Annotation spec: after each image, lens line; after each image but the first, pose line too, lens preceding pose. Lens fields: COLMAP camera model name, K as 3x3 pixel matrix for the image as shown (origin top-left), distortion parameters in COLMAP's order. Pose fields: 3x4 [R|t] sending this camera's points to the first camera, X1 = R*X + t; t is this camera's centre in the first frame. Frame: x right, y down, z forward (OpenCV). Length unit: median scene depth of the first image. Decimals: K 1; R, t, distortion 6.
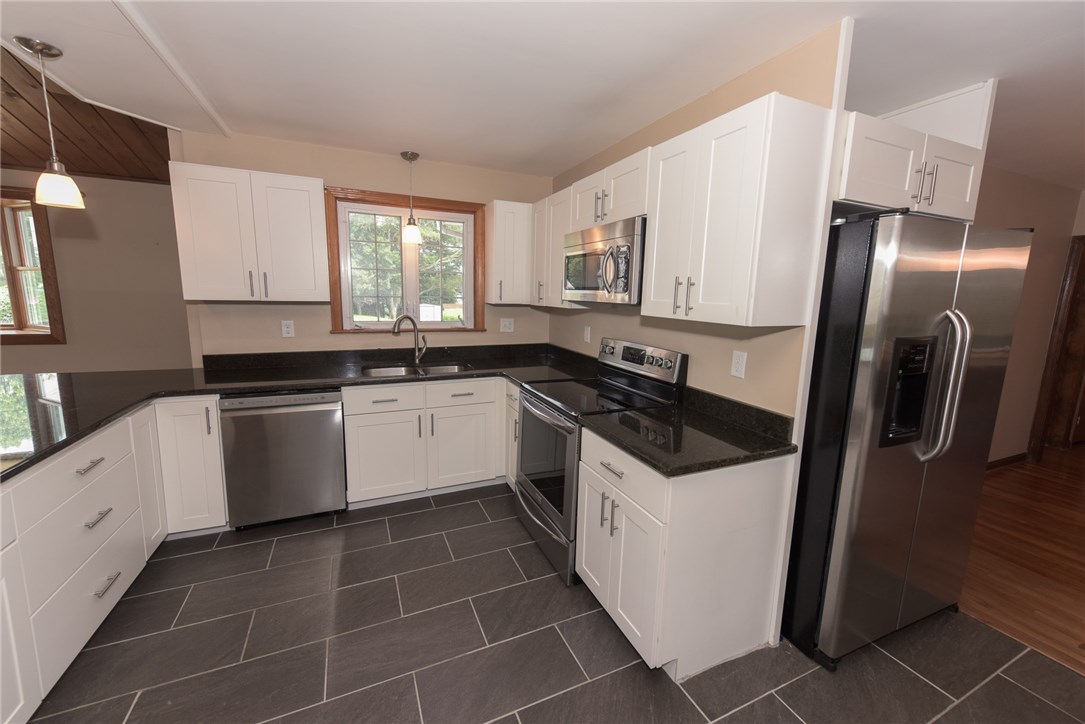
lens RADIAL K [[425.3, 0, 539.7], [0, 425.3, 358.6], [0, 0, 1]] dist [0.001109, -0.000069]
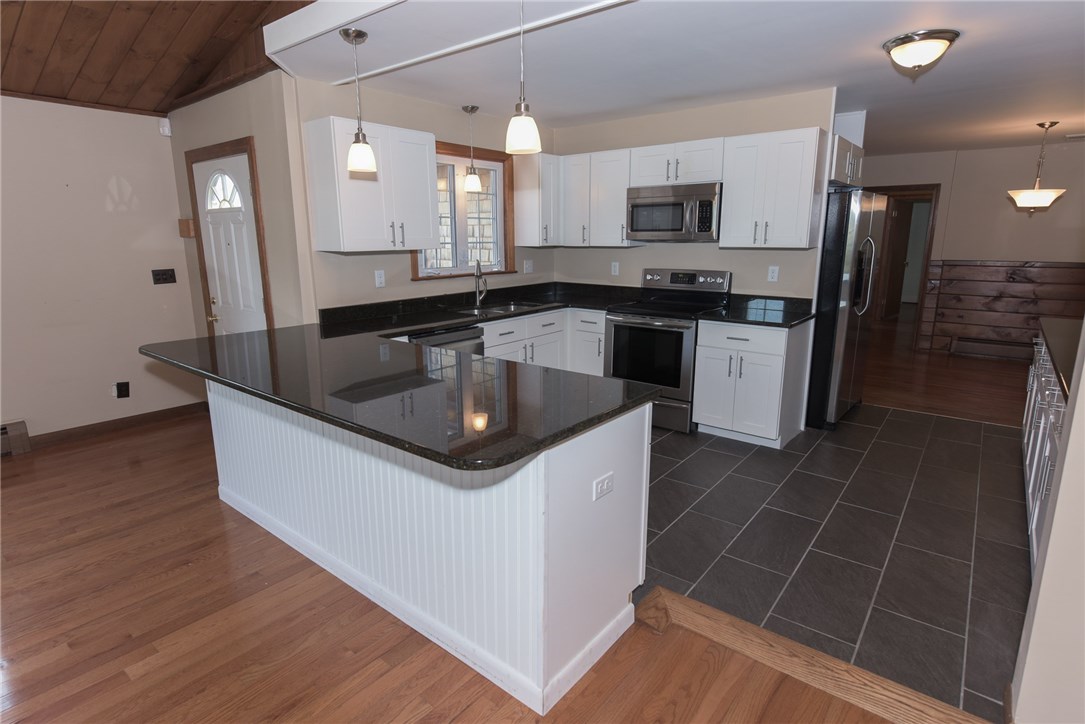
lens RADIAL K [[567.6, 0, 538.9], [0, 567.6, 356.1], [0, 0, 1]] dist [0.001569, -0.000396]
pose [[0.889157, -0.124790, 0.440257, -0.974216], [0.098976, 0.991770, 0.081221, 0.043837], [-0.446769, -0.028643, 0.894191, -0.414762]]
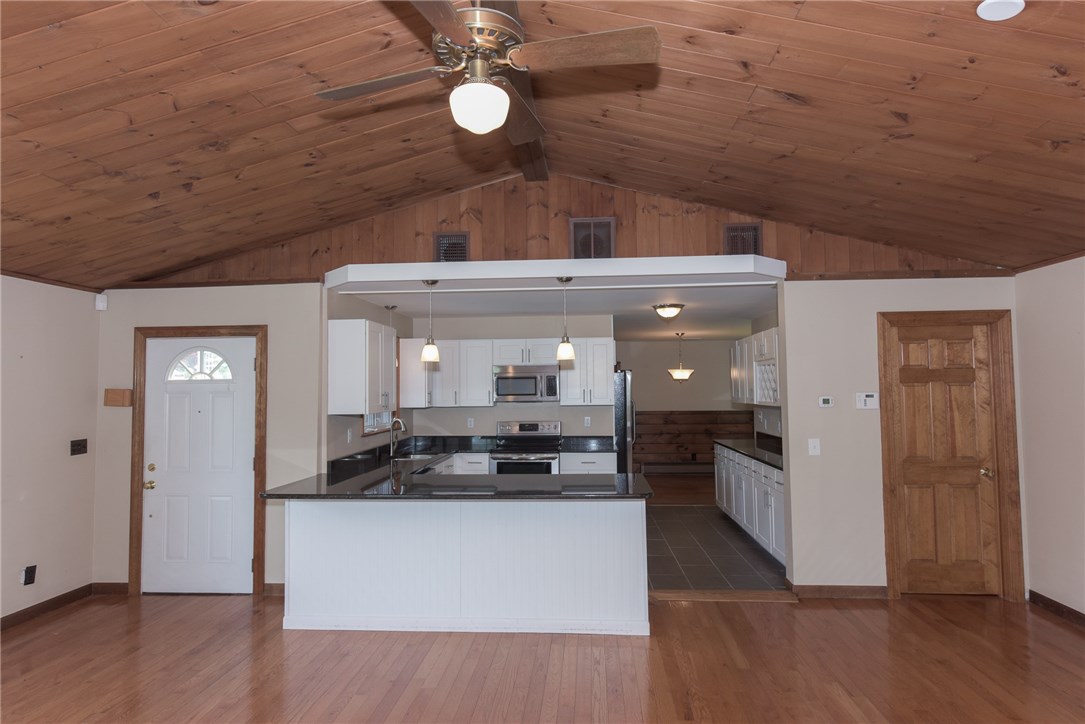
lens RADIAL K [[627.0, 0, 542.5], [0, 627.0, 362.0], [0, 0, 1]] dist [0.002024, 0.000448]
pose [[0.465995, 0.007076, 0.884759, -2.186947], [0.161641, 0.982459, -0.092992, -0.023365], [-0.869897, 0.186347, 0.456677, -0.414365]]
